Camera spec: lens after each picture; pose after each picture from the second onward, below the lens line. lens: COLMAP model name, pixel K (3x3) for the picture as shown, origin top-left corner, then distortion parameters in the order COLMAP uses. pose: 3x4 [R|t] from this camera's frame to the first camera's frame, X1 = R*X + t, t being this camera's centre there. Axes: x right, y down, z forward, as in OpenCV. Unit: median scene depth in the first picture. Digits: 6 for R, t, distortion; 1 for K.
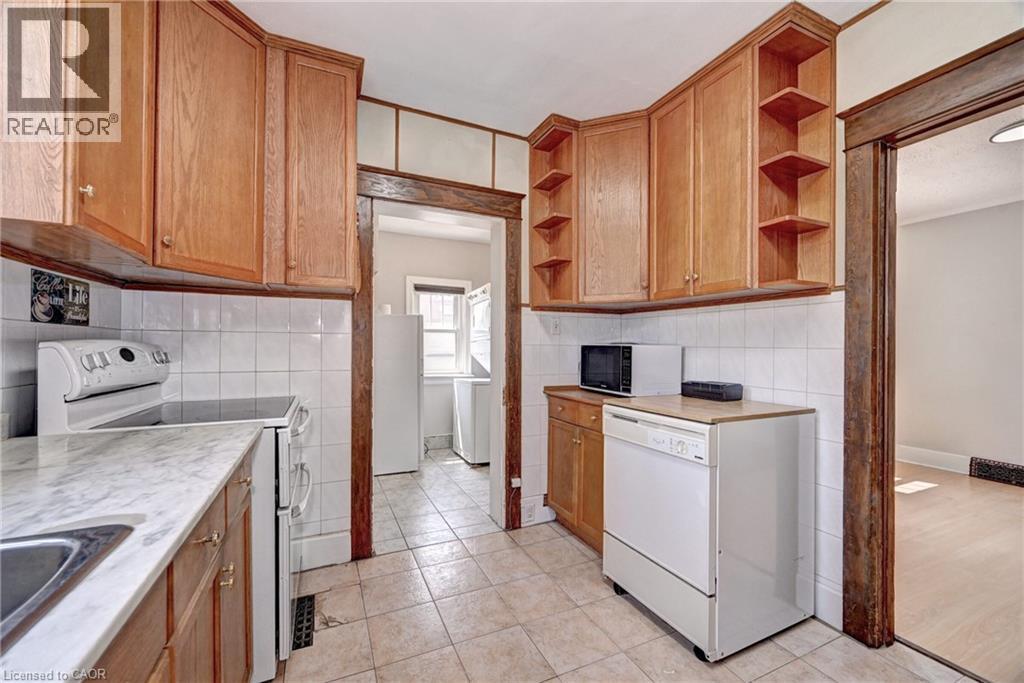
lens RADIAL K [[406.9, 0, 511.3], [0, 406.9, 348.0], [0, 0, 1]] dist [0.000816, 0.000047]
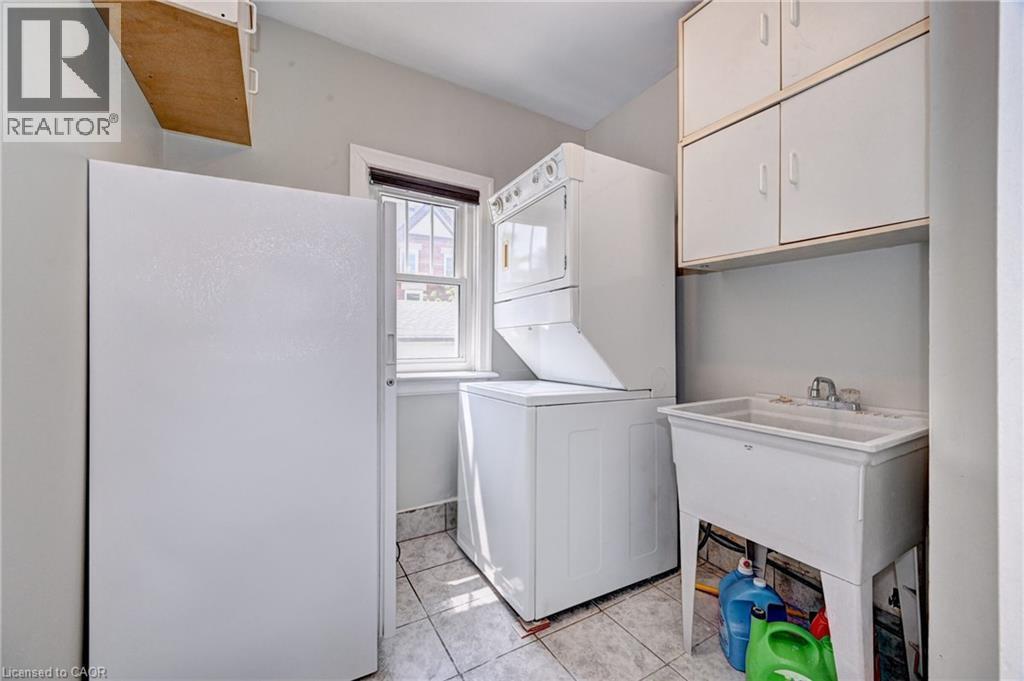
lens RADIAL K [[390.7, 0, 507.2], [0, 390.7, 336.9], [0, 0, 1]] dist [-0.000006, -0.000040]
pose [[0.996071, 0.000237, 0.088558, -0.127600], [-0.000222, 1.000000, -0.000186, 0.024415], [-0.088558, 0.000166, 0.996071, 0.566292]]
